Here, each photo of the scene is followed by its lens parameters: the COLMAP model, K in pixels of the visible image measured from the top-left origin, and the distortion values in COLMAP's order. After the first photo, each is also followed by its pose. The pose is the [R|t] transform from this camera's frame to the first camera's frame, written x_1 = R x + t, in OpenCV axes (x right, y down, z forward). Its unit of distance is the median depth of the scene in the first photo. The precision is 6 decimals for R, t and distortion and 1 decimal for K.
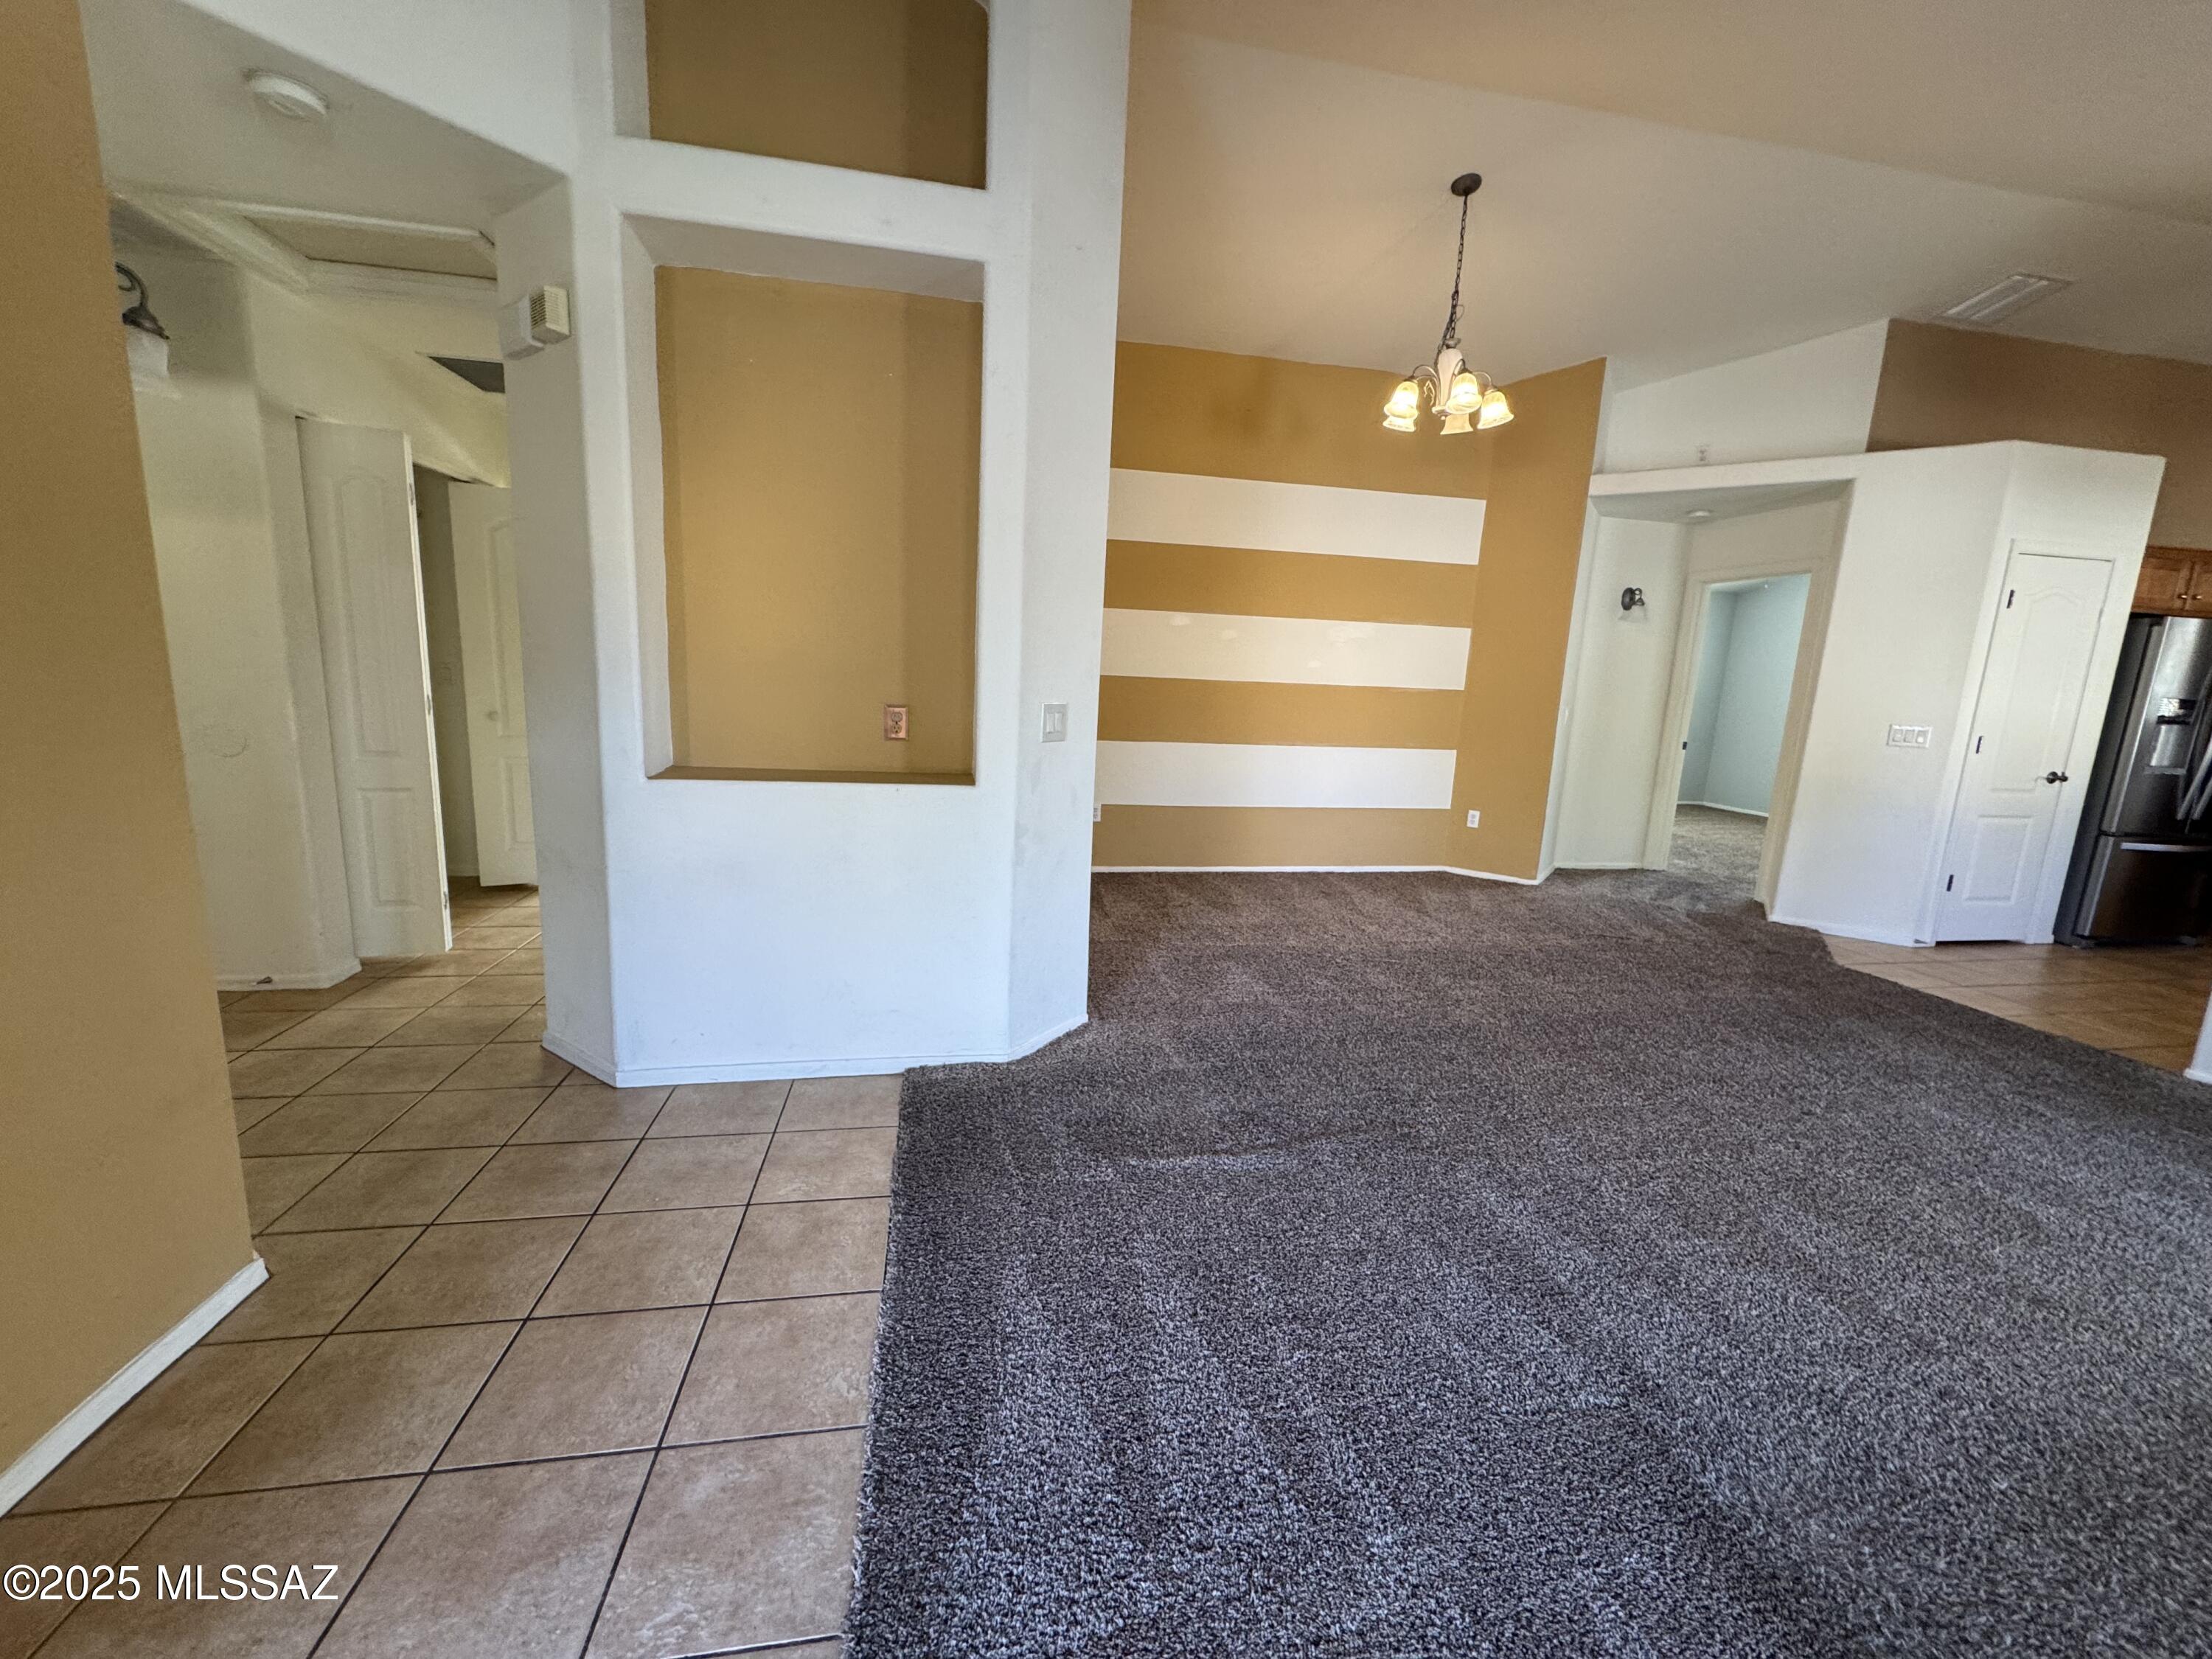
lens RADIAL K [[881.2, 0, 1110.0], [0, 881.2, 830.7], [0, 0, 1]] dist [-0.000332, 0.000287]
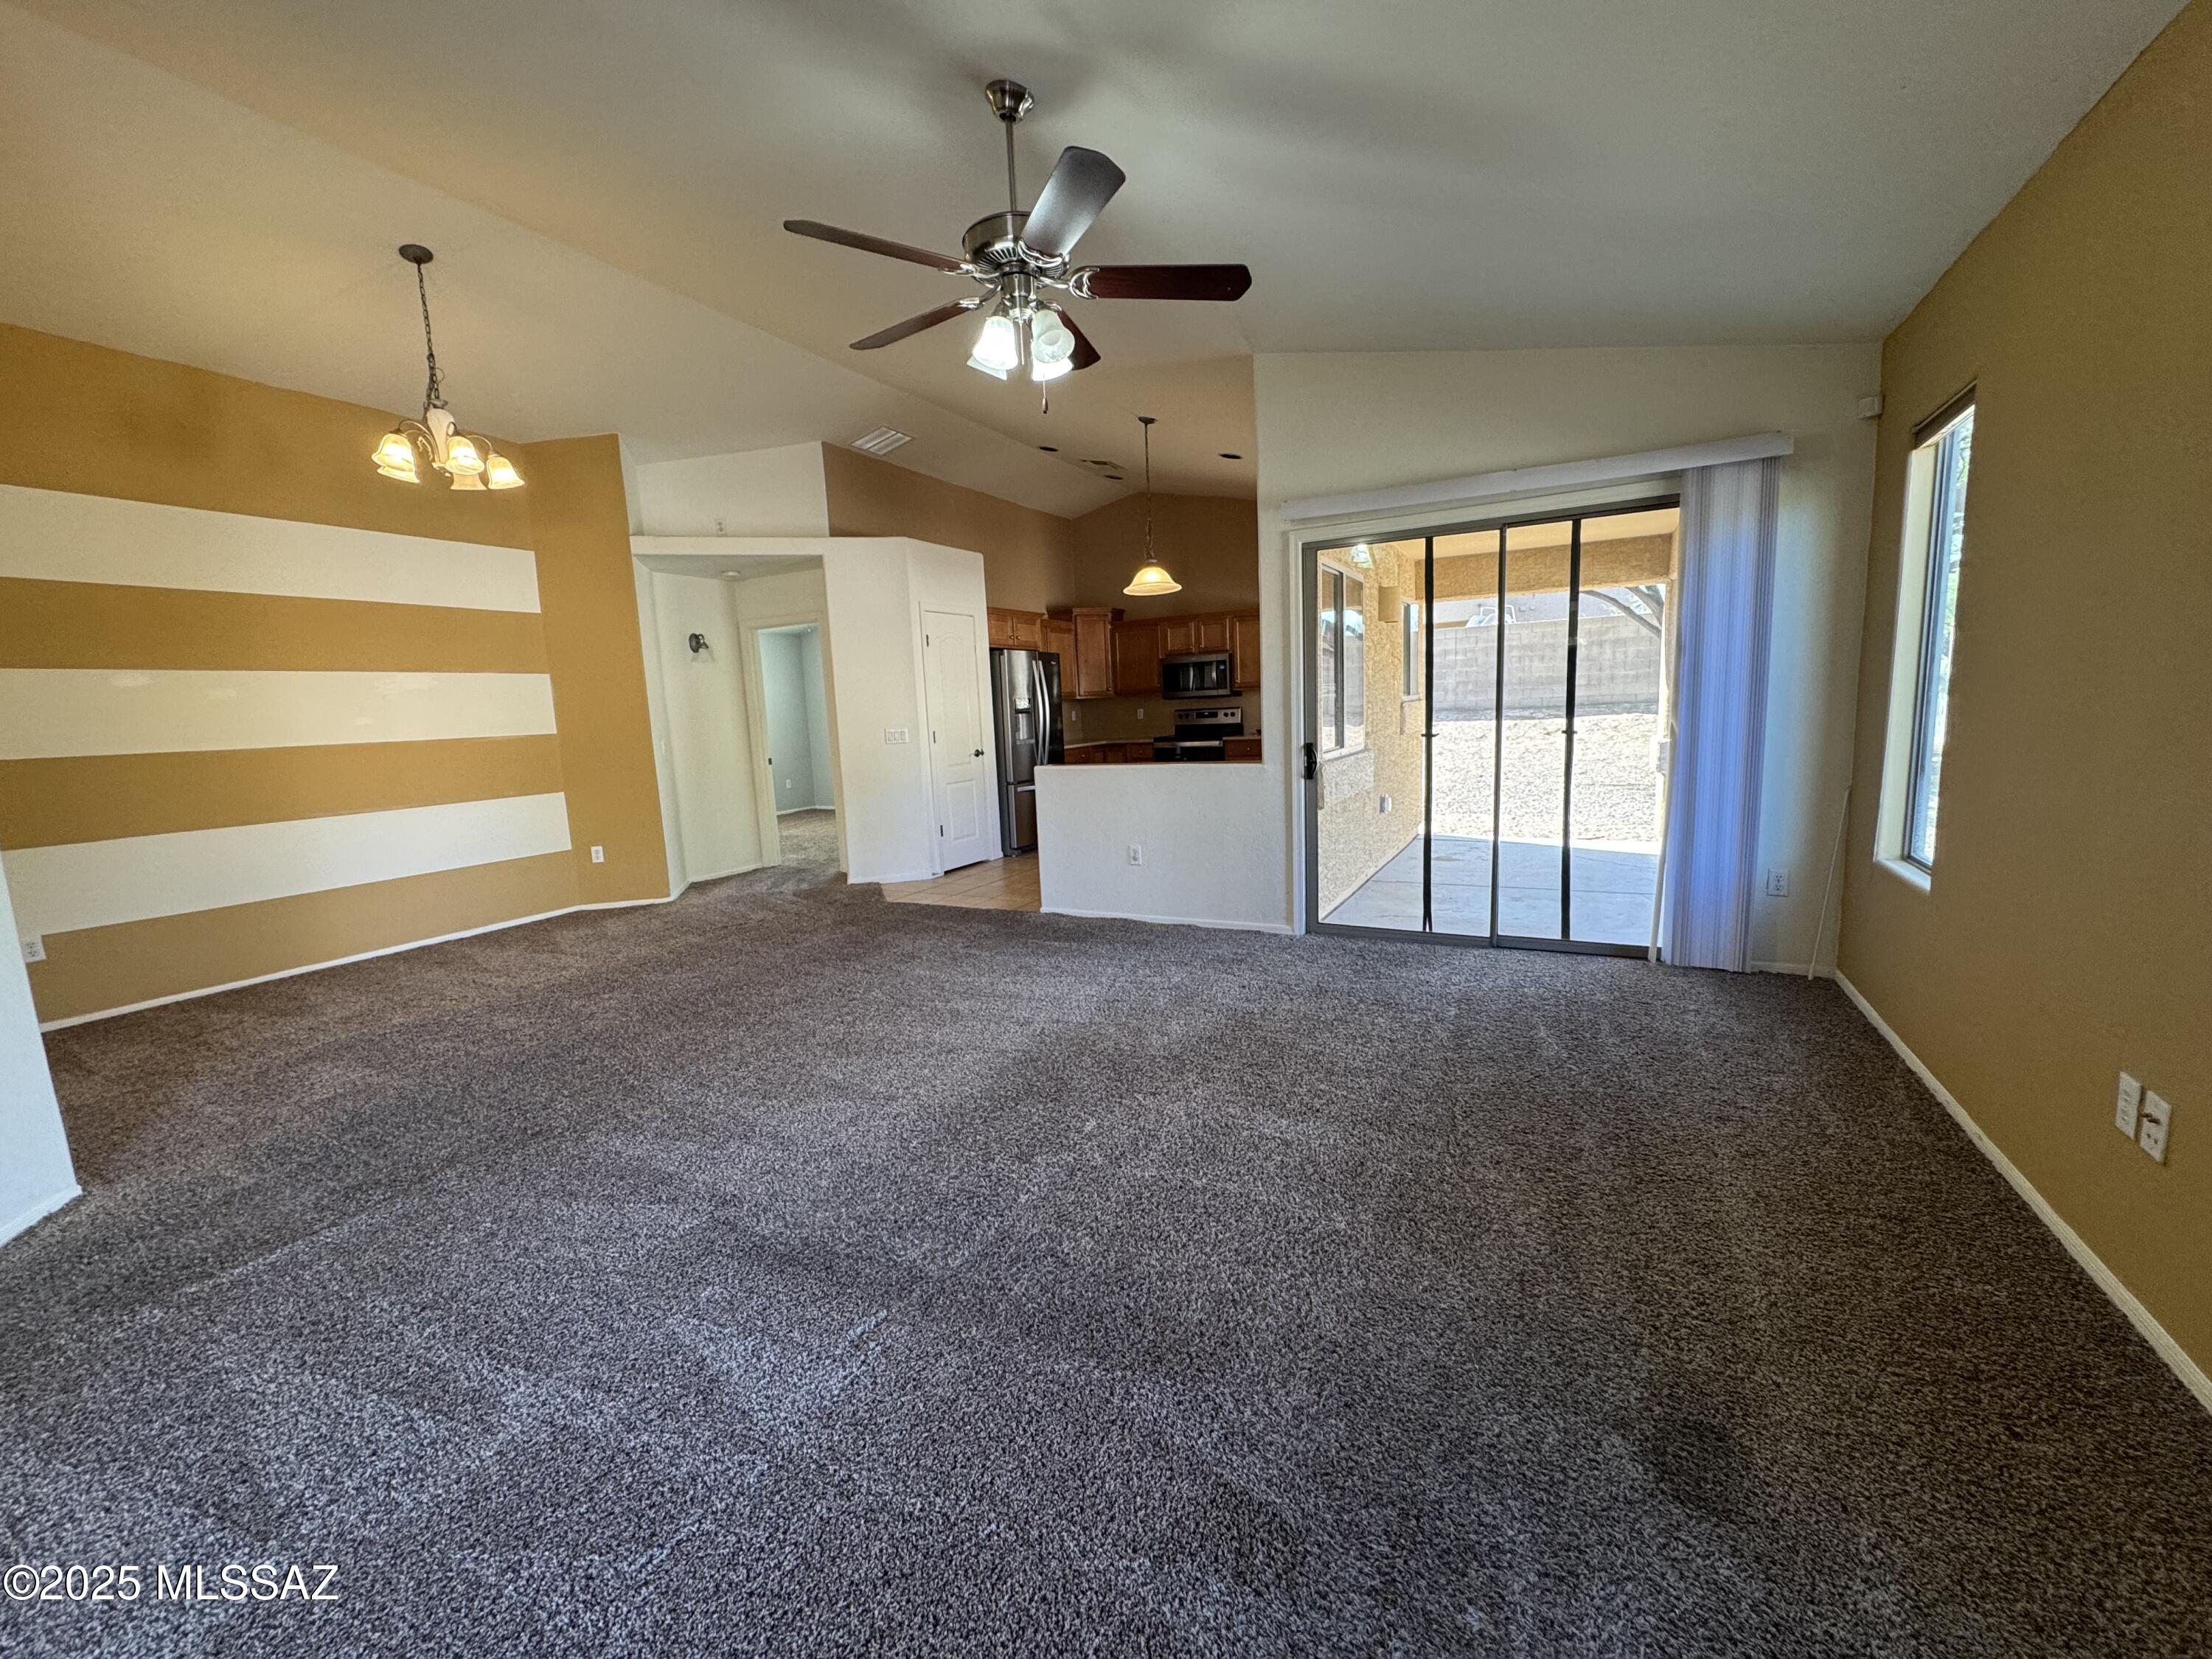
lens RADIAL K [[881.2, 0, 1108.0], [0, 881.2, 831.1], [0, 0, 1]] dist [-0.000332, 0.000287]
pose [[0.626626, -0.179070, 0.758468, 0.007732], [0.209650, 0.976099, 0.057244, 0.038590], [-0.750591, 0.123143, 0.649192, -0.191943]]
